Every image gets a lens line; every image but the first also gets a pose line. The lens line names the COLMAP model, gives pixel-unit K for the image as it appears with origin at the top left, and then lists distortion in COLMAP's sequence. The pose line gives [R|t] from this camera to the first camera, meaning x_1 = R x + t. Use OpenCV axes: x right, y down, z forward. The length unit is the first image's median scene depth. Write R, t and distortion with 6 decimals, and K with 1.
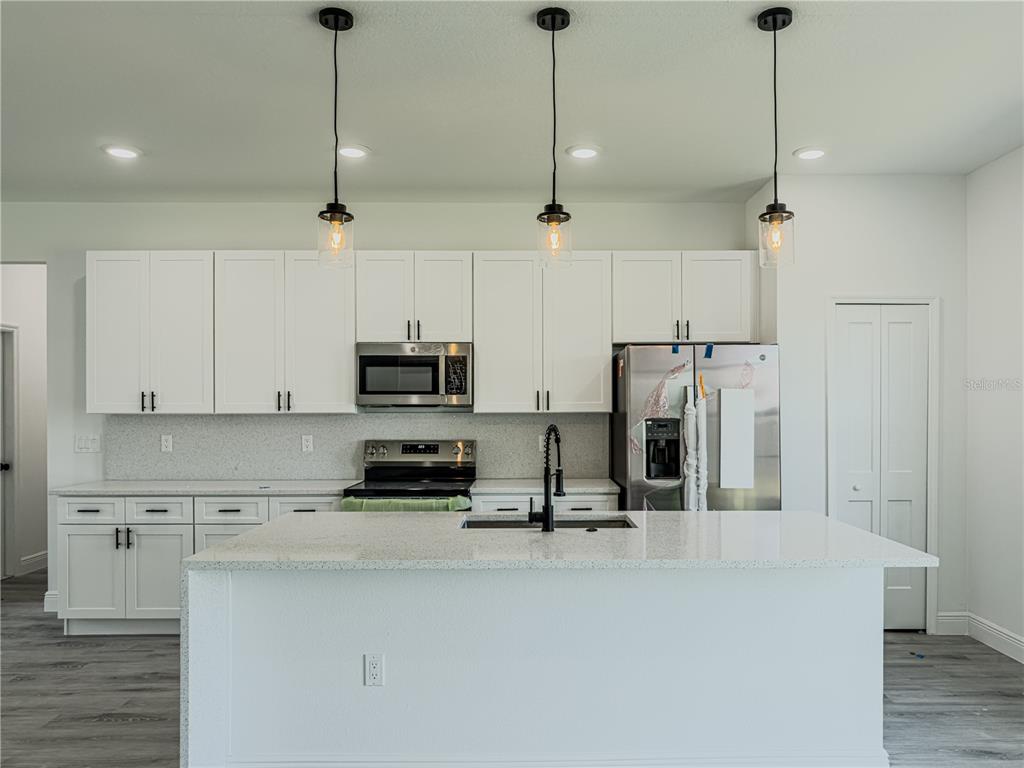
lens RADIAL K [[768.6, 0, 512.0], [0, 768.6, 384.0], [0, 0, 1]] dist [-0.007957, 0.006395]
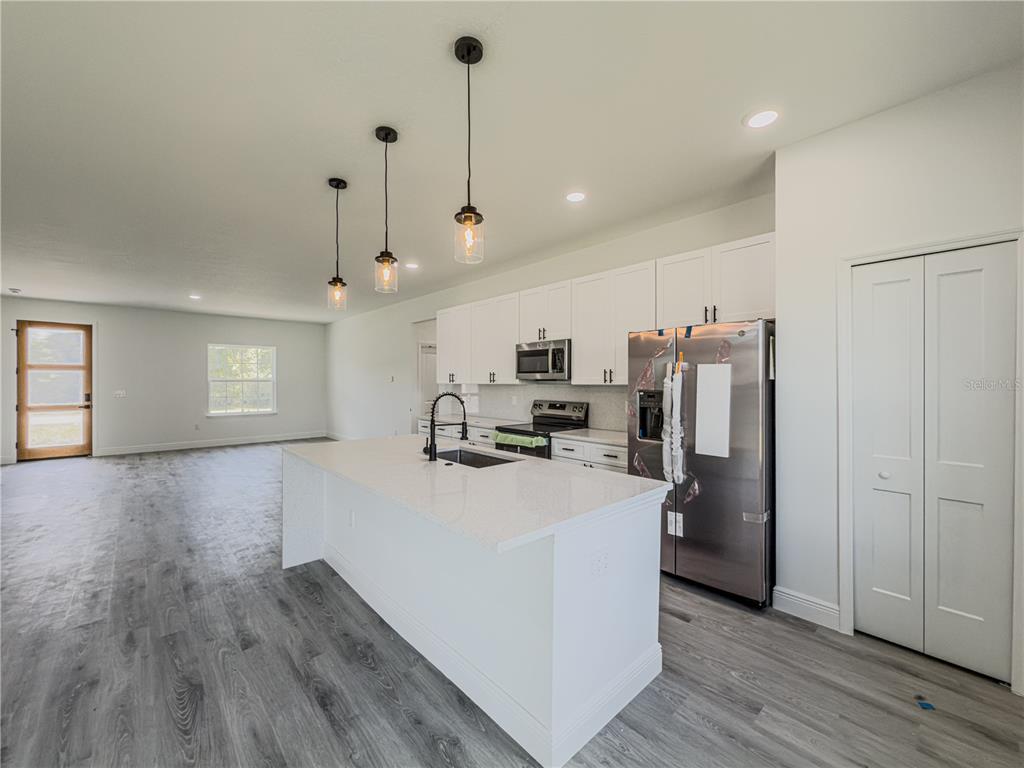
lens RADIAL K [[411.6, 0, 496.9], [0, 411.6, 381.5], [0, 0, 1]] dist [-0.000873, -0.000193]
pose [[0.649854, 0.003290, -0.760052, 0.532118], [0.019074, 0.999605, 0.020635, 0.012795], [0.759819, -0.027907, 0.649535, 0.391680]]
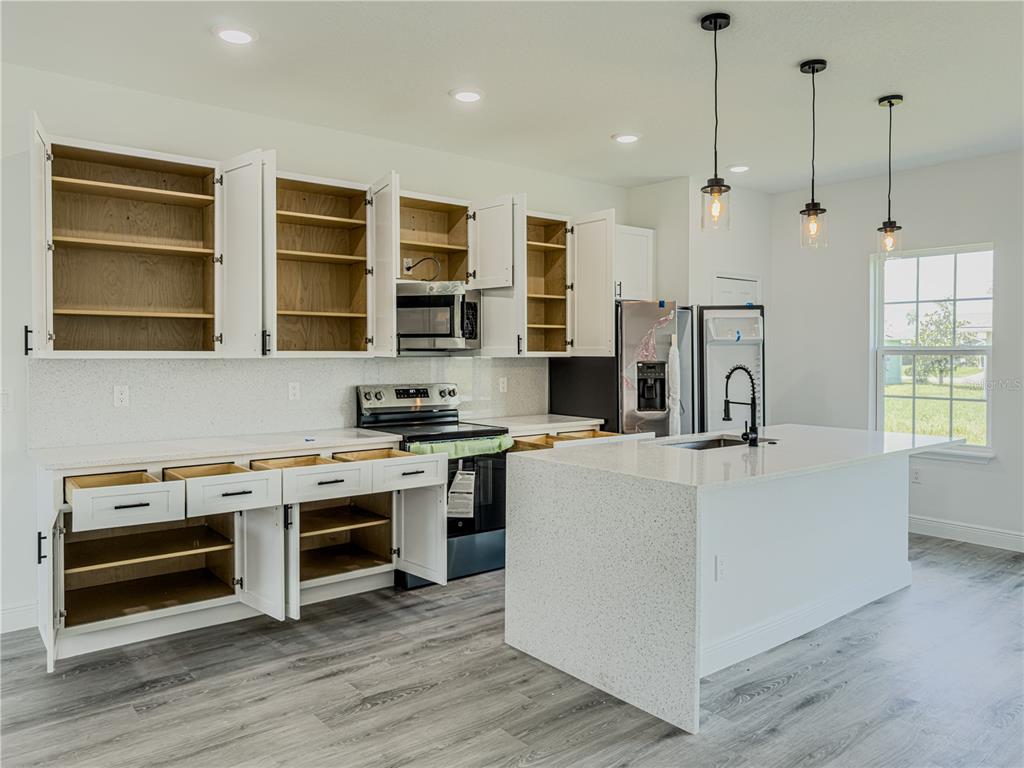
lens RADIAL K [[788.1, 0, 511.2], [0, 788.1, 386.2], [0, 0, 1]] dist [0.008908, 0.005179]
pose [[0.780648, -0.020203, 0.624645, -0.743031], [-0.022928, 0.997879, 0.060929, 0.013737], [-0.624551, -0.061886, 0.778529, 0.170922]]
